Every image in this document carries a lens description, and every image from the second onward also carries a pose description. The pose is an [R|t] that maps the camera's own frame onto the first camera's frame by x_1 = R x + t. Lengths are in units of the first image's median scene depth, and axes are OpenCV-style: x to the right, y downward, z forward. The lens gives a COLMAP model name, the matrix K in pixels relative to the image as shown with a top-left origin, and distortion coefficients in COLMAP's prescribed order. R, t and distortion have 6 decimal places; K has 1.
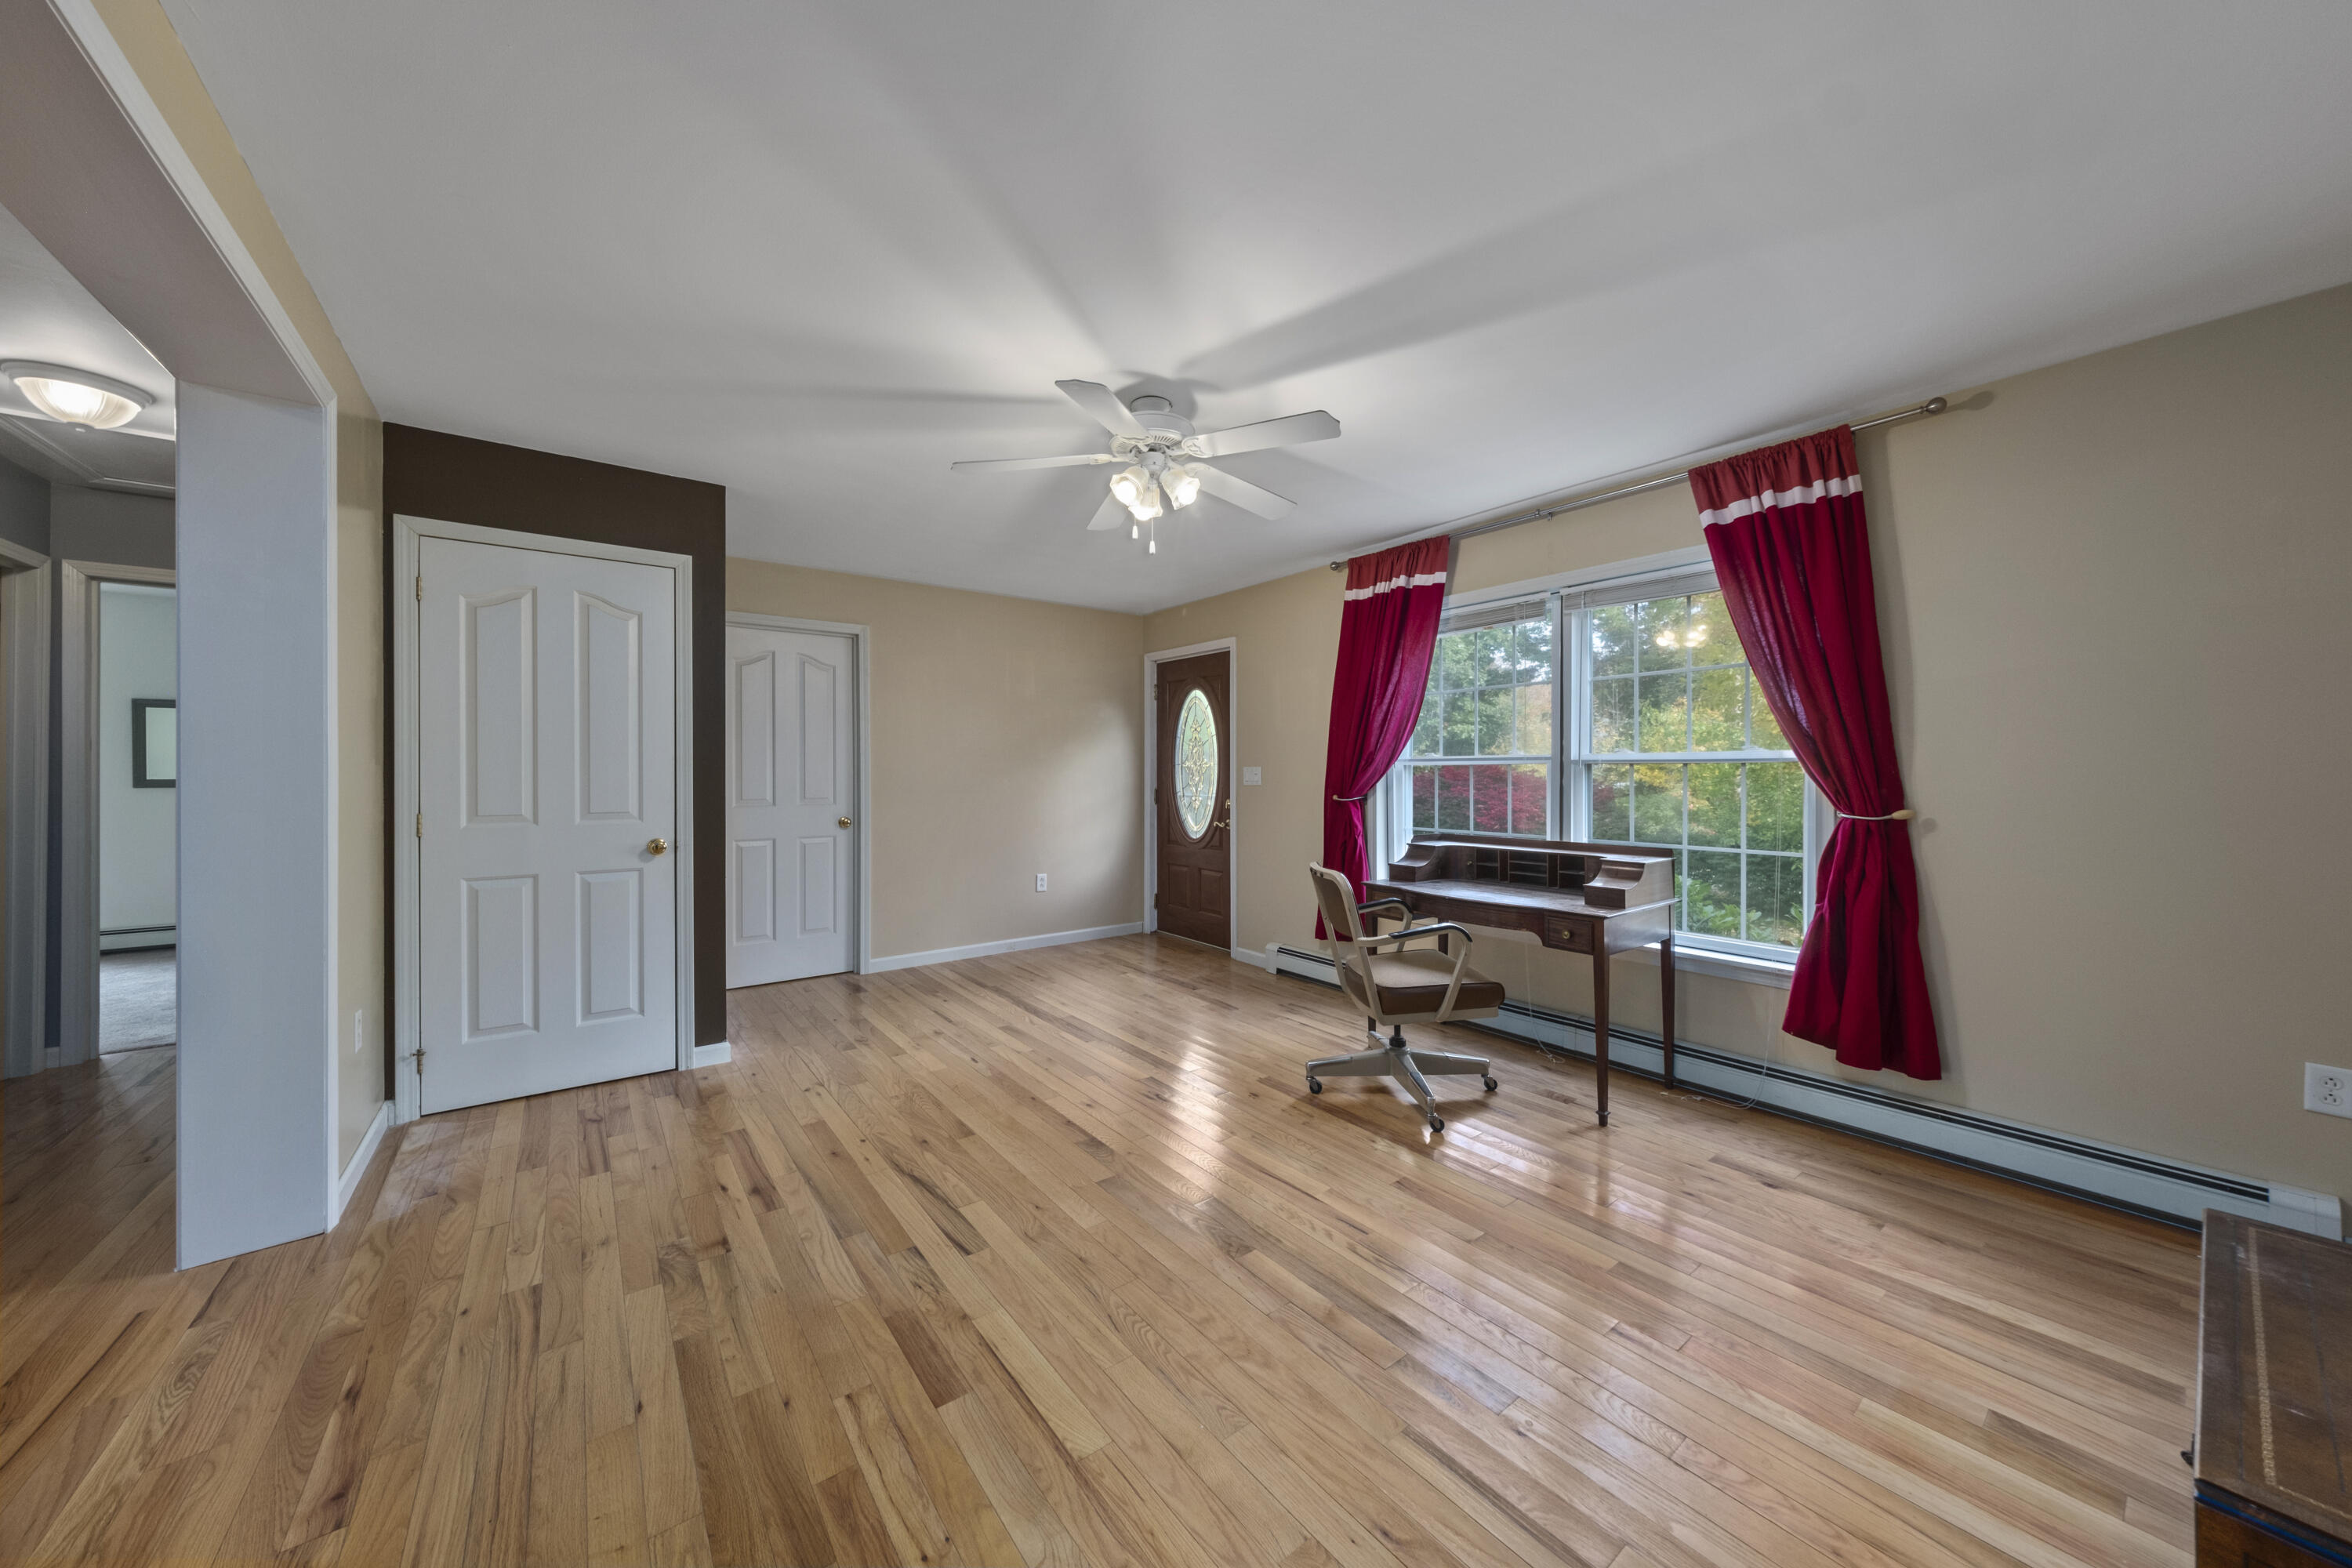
lens RADIAL K [[812.0, 0, 1173.9], [0, 812.0, 777.1], [0, 0, 1]] dist [0.000253, -0.000140]
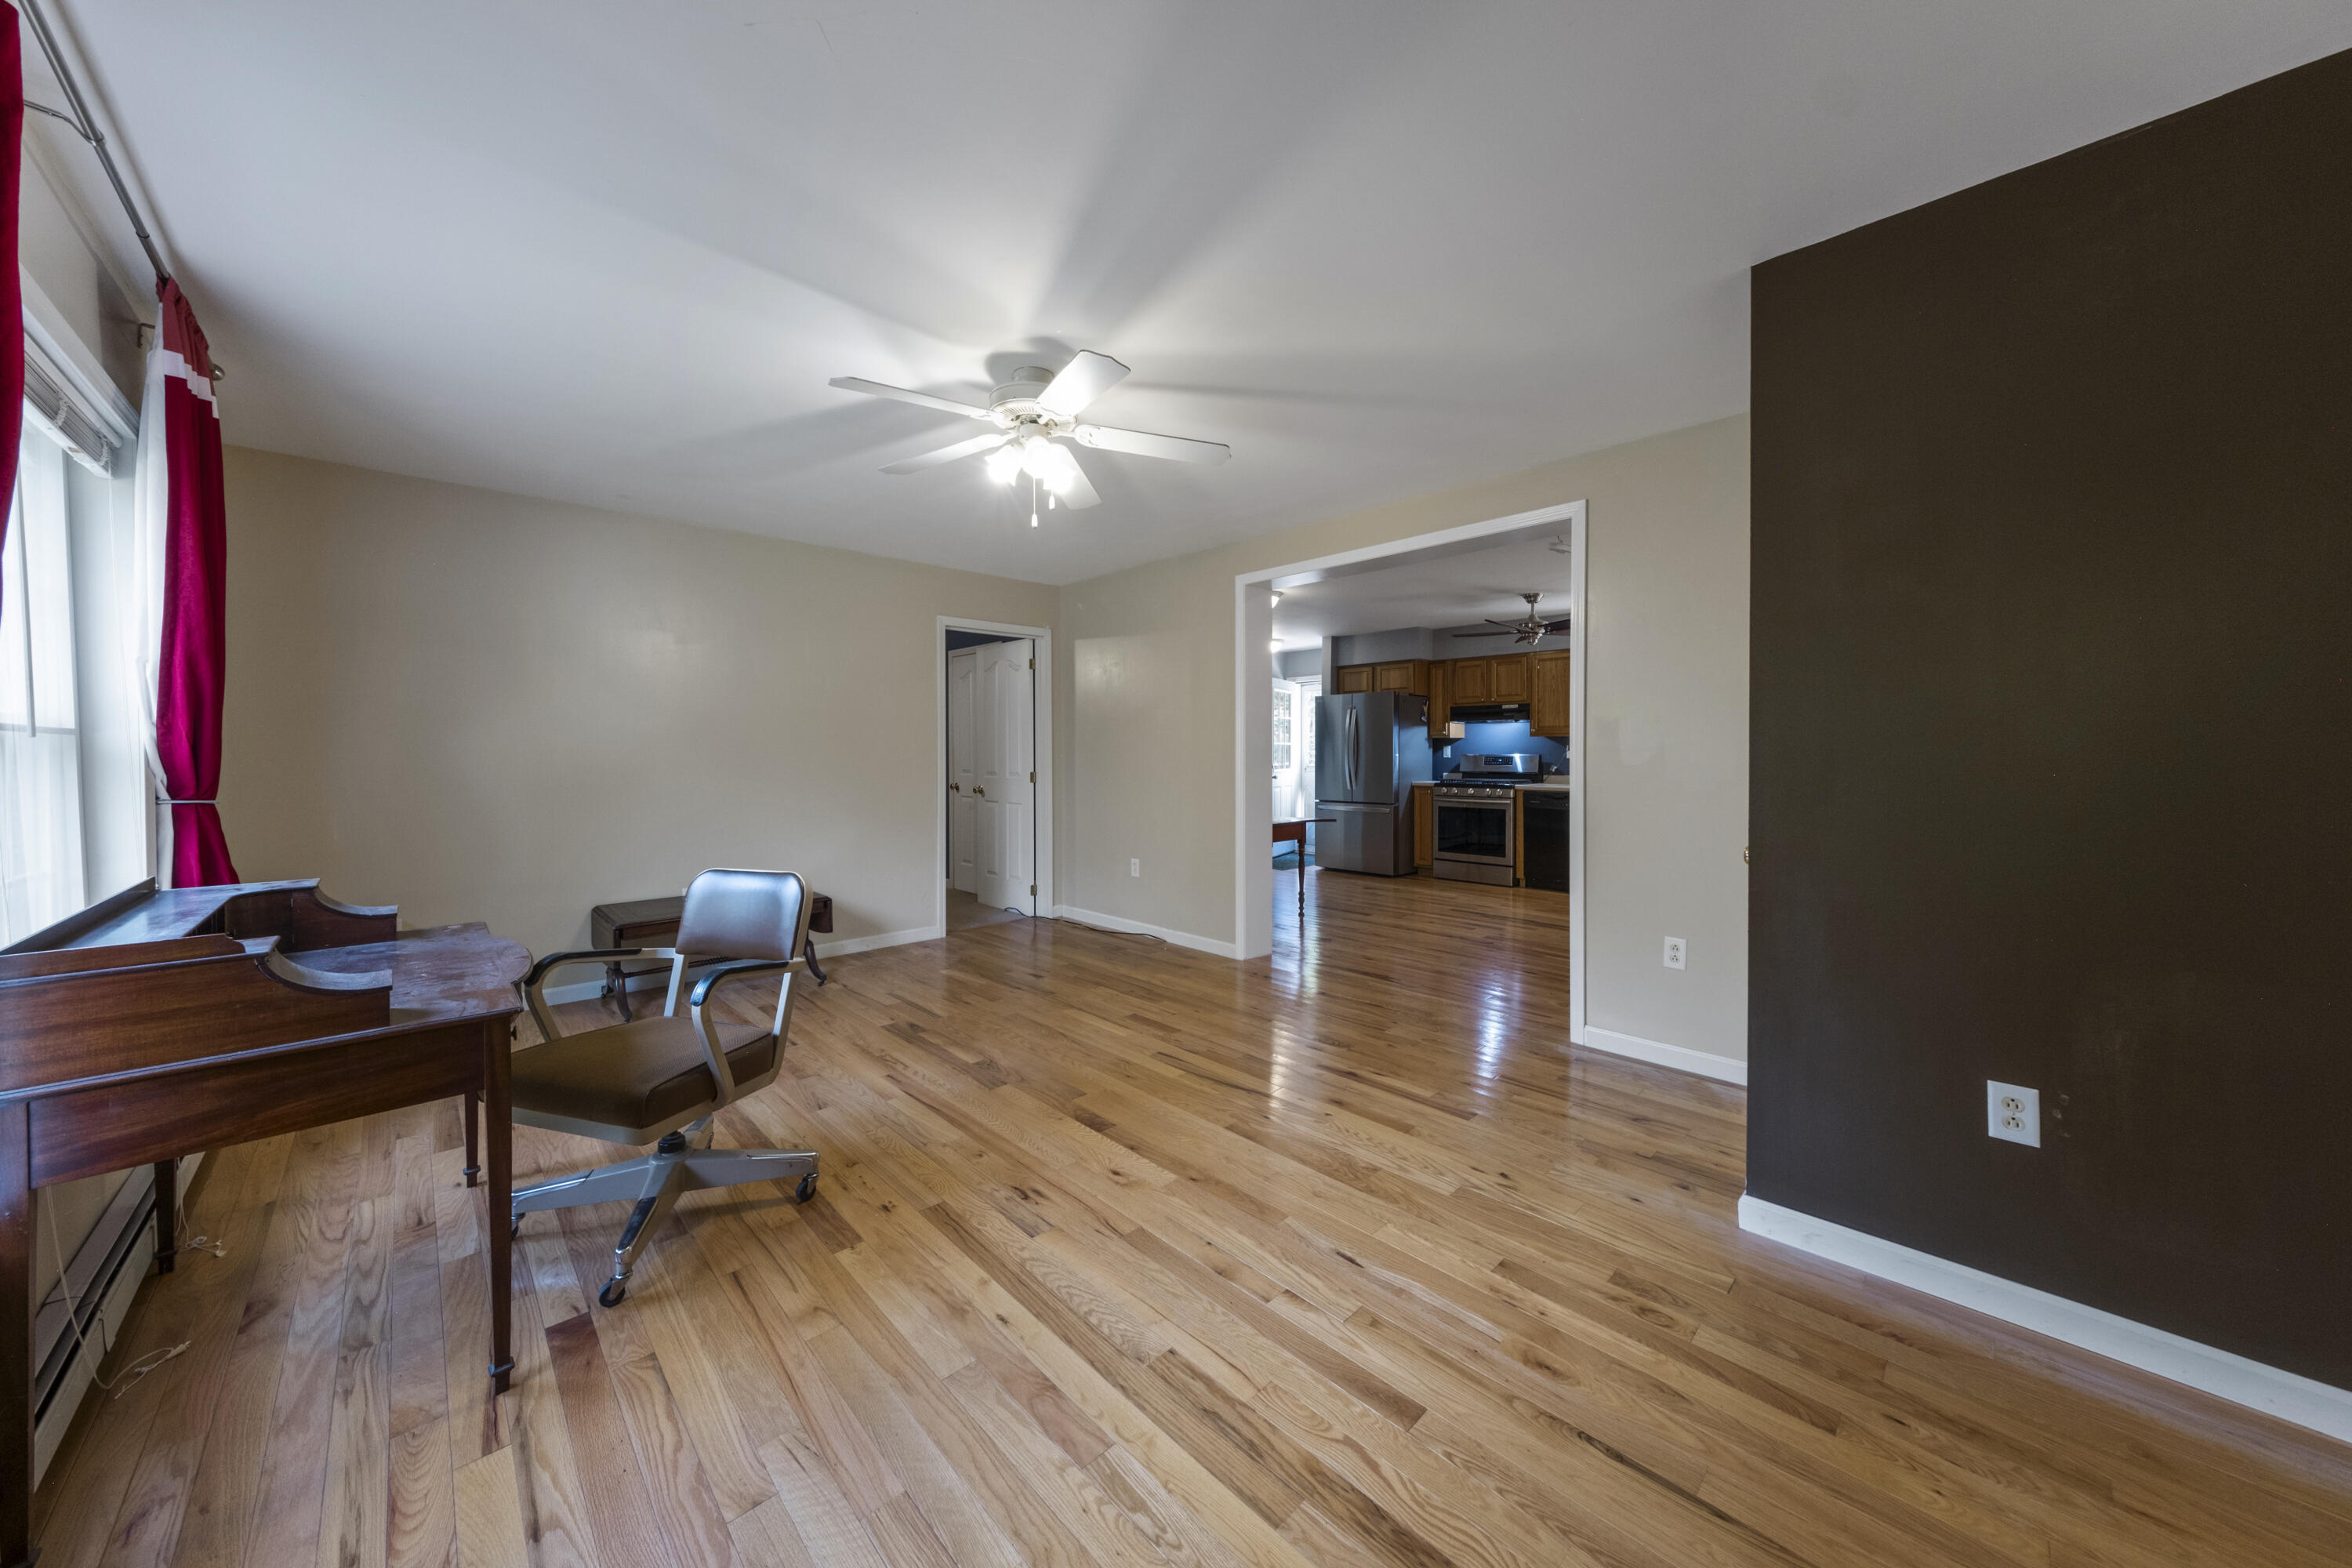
lens RADIAL K [[812.0, 0, 1187.2], [0, 812.0, 759.0], [0, 0, 1]] dist [0.000253, -0.000140]
pose [[-0.991713, 0.005023, -0.128377, -0.076397], [0.002741, 0.999835, 0.017945, -0.010488], [0.128446, 0.017445, -0.991563, 1.832515]]
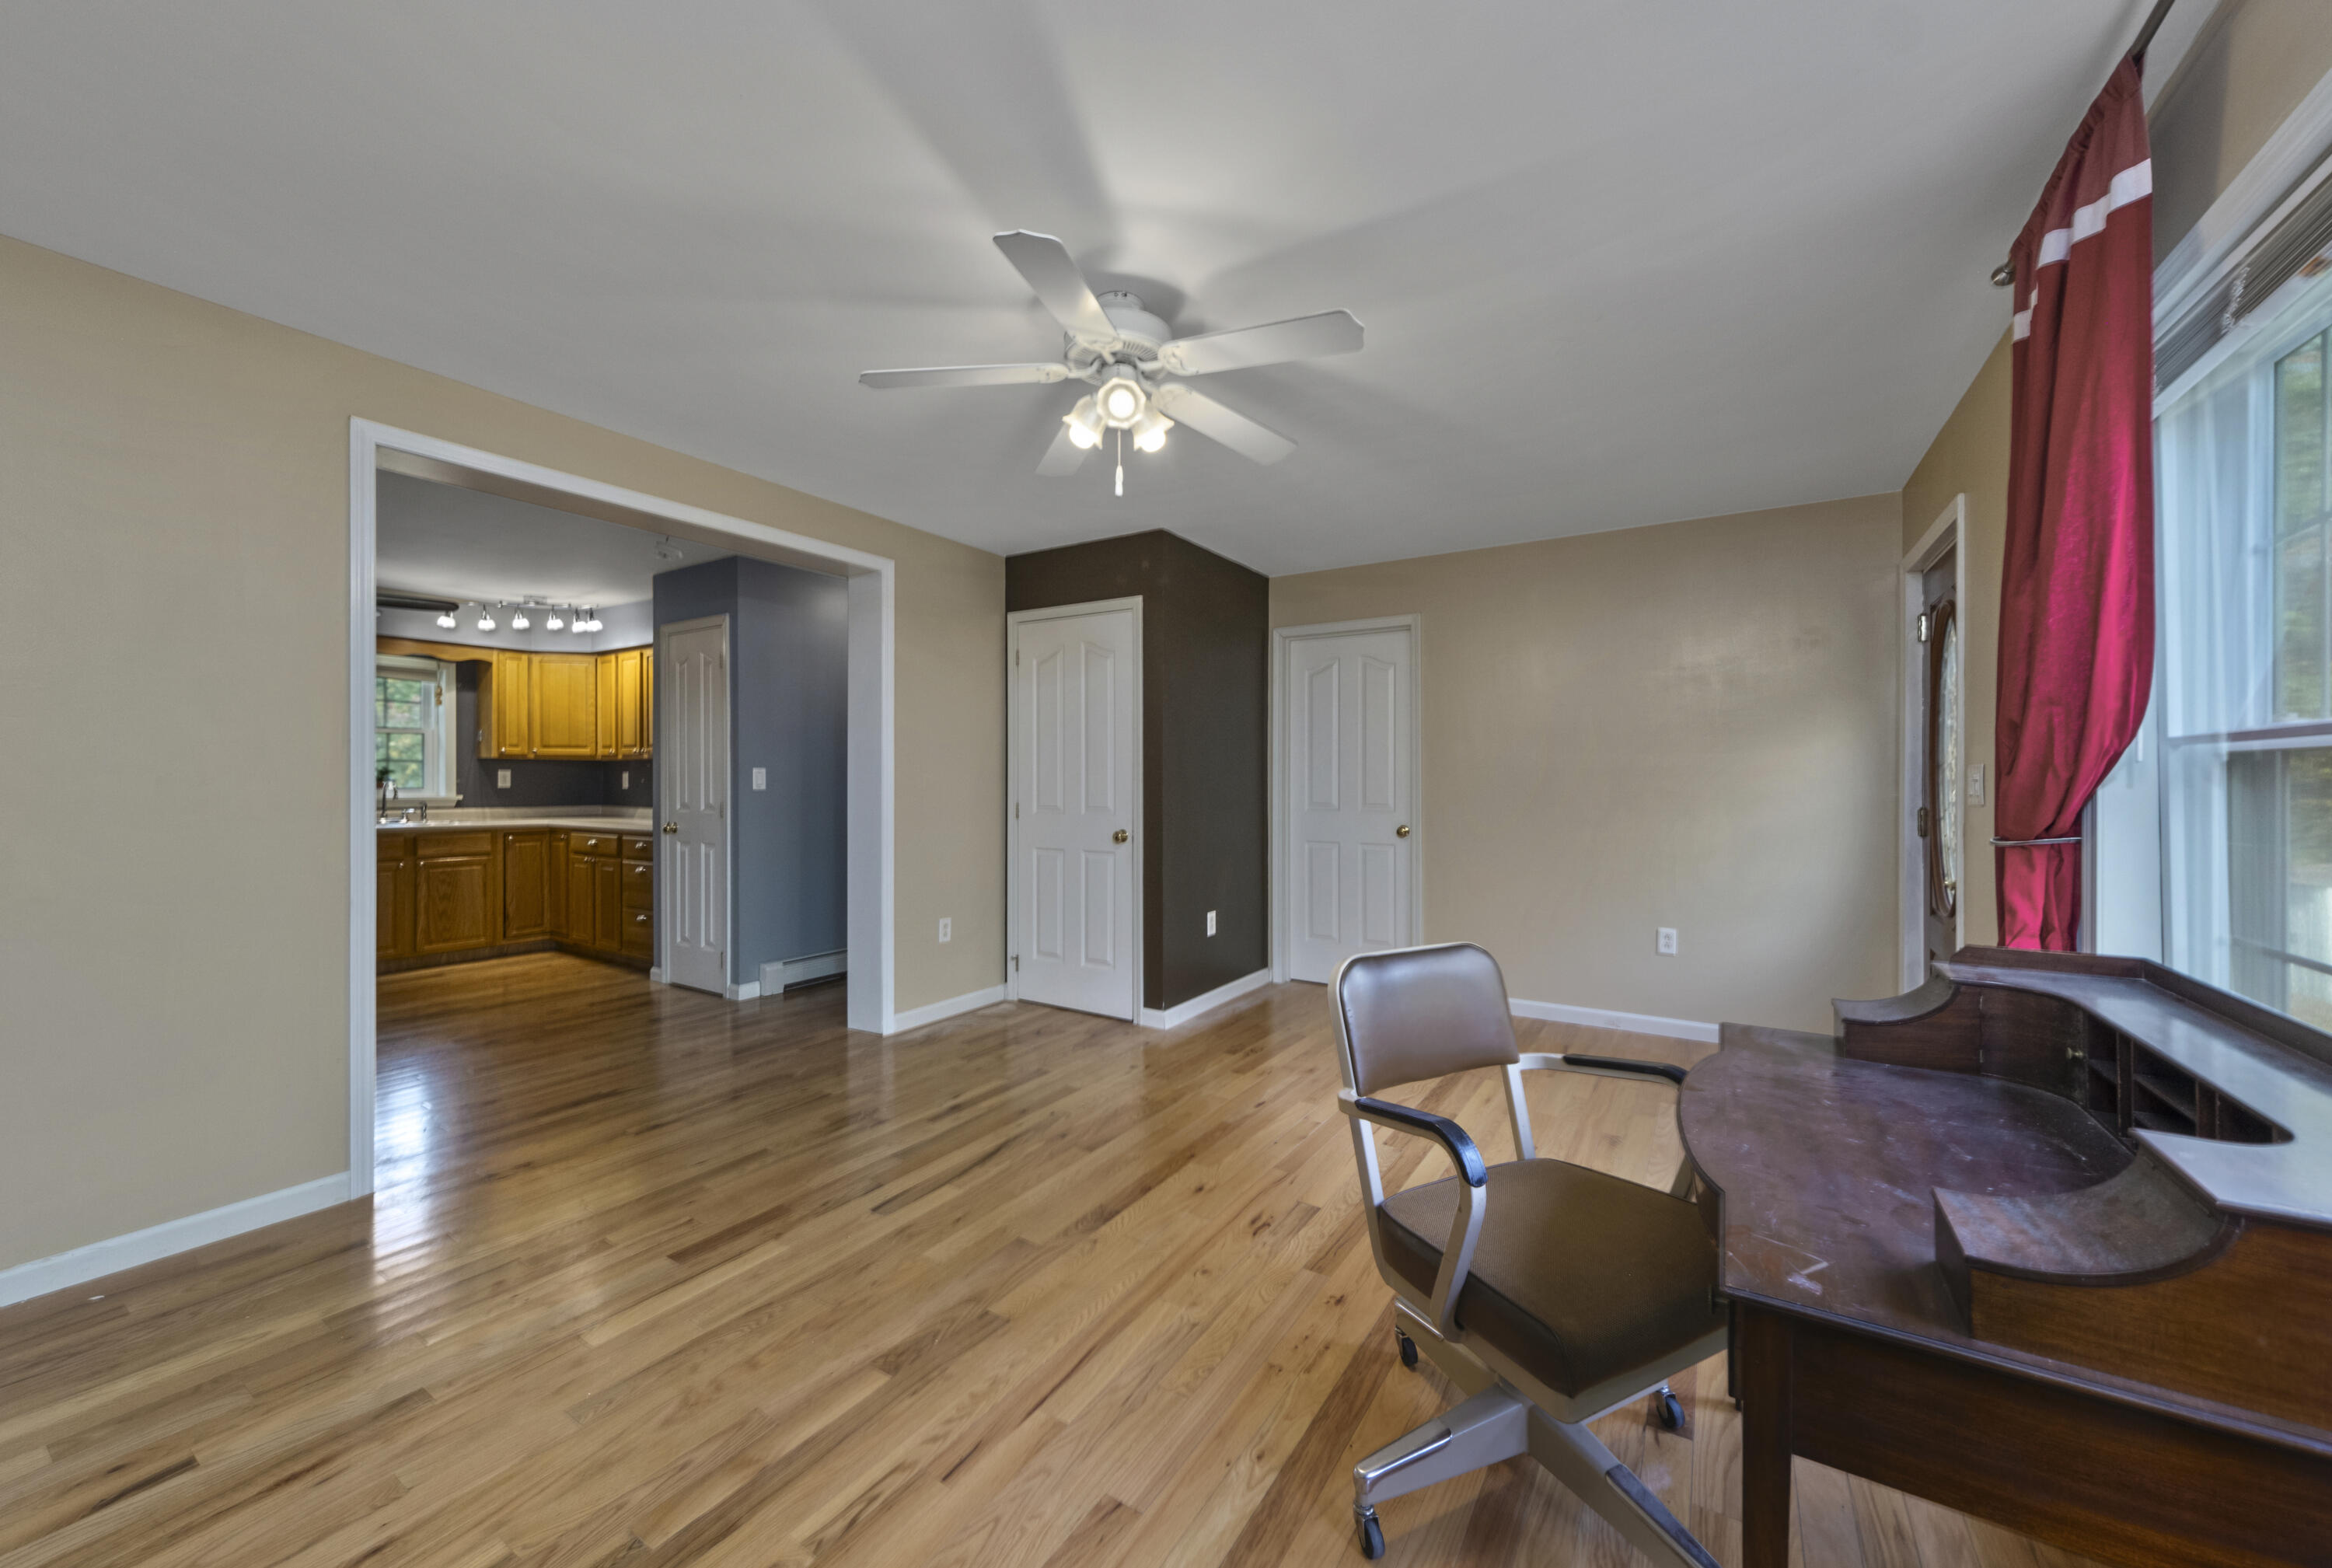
lens RADIAL K [[866.5, 0, 1171.1], [0, 866.5, 777.4], [0, 0, 1]] dist [0.001994, -0.000119]
pose [[0.354999, 0.002742, -0.934863, 0.711505], [-0.008541, 0.999963, -0.000310, -0.005191], [0.934828, 0.008095, 0.355010, 0.682099]]
